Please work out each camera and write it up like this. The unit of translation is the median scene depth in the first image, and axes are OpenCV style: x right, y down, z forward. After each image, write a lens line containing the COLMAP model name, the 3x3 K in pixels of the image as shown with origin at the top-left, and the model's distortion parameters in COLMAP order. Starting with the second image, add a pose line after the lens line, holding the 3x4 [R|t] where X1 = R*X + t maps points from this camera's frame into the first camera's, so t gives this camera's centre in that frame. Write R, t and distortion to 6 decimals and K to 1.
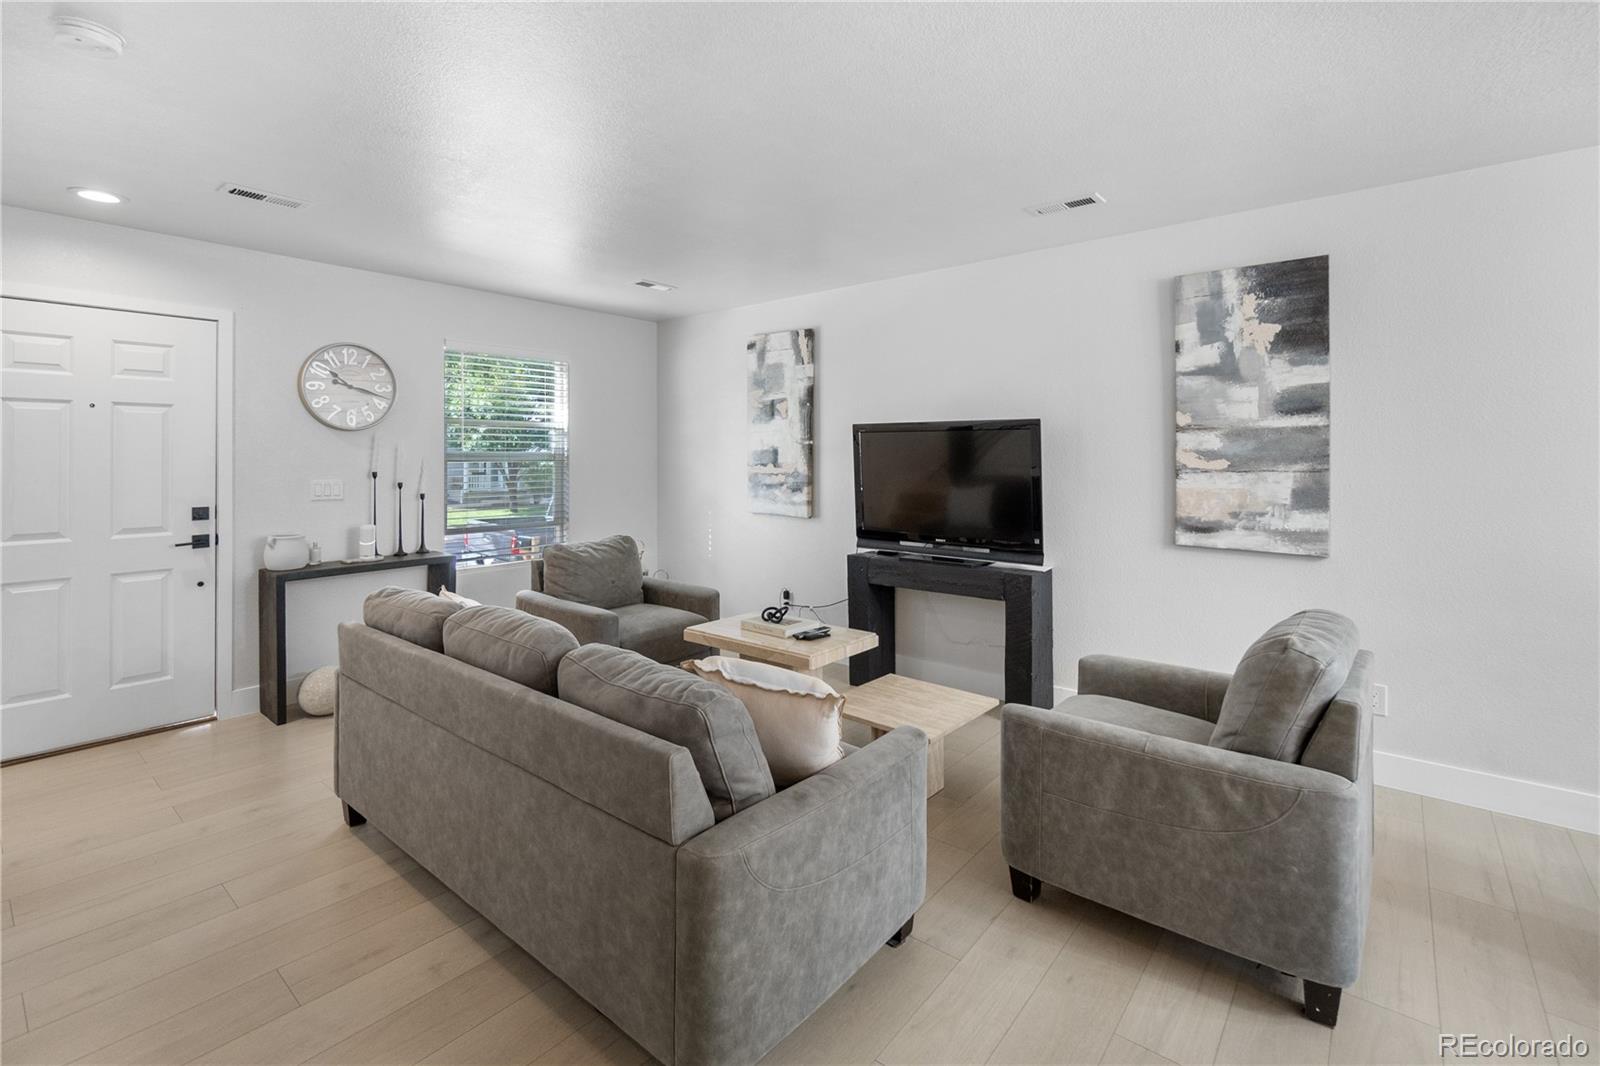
lens RADIAL K [[714.9, 0, 785.7], [0, 714.9, 457.7], [0, 0, 1]] dist [0.004764, 0.001999]
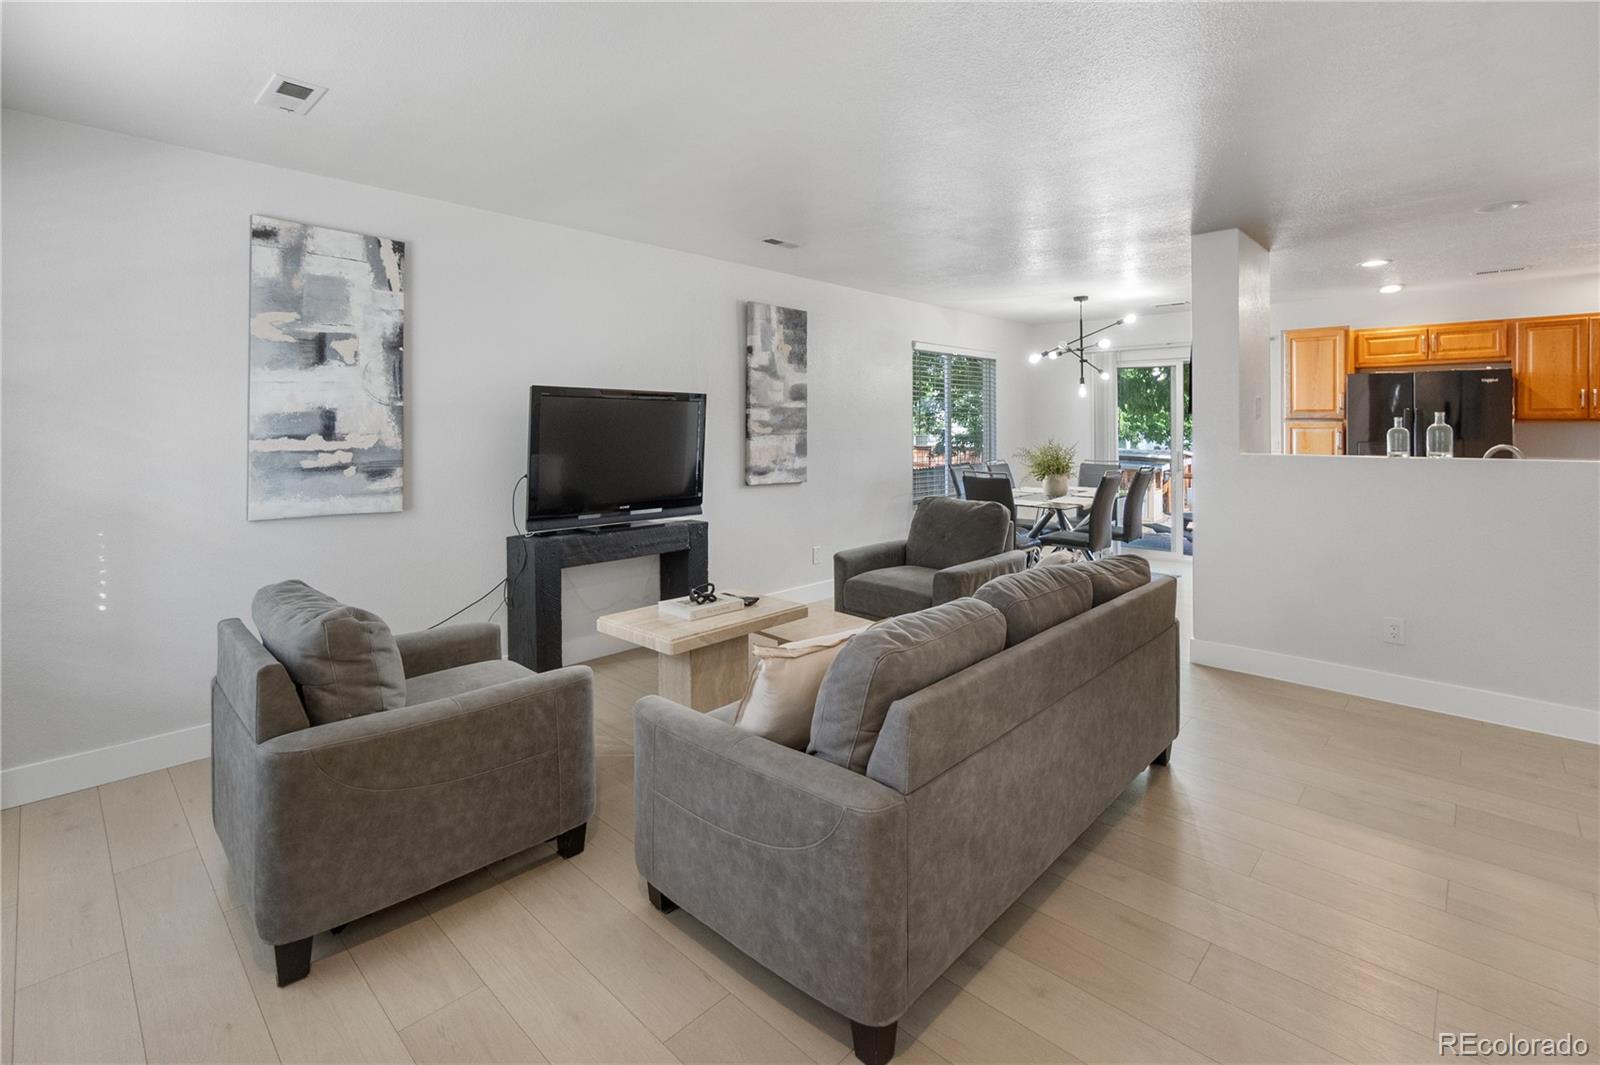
lens RADIAL K [[714.9, 0, 821.3], [0, 714.9, 417.8], [0, 0, 1]] dist [0.004764, 0.001999]
pose [[0.064315, 0.006899, 0.997906, -0.766759], [-0.006361, 0.999959, -0.006503, -0.006609], [-0.997909, -0.005929, 0.064356, 0.646863]]
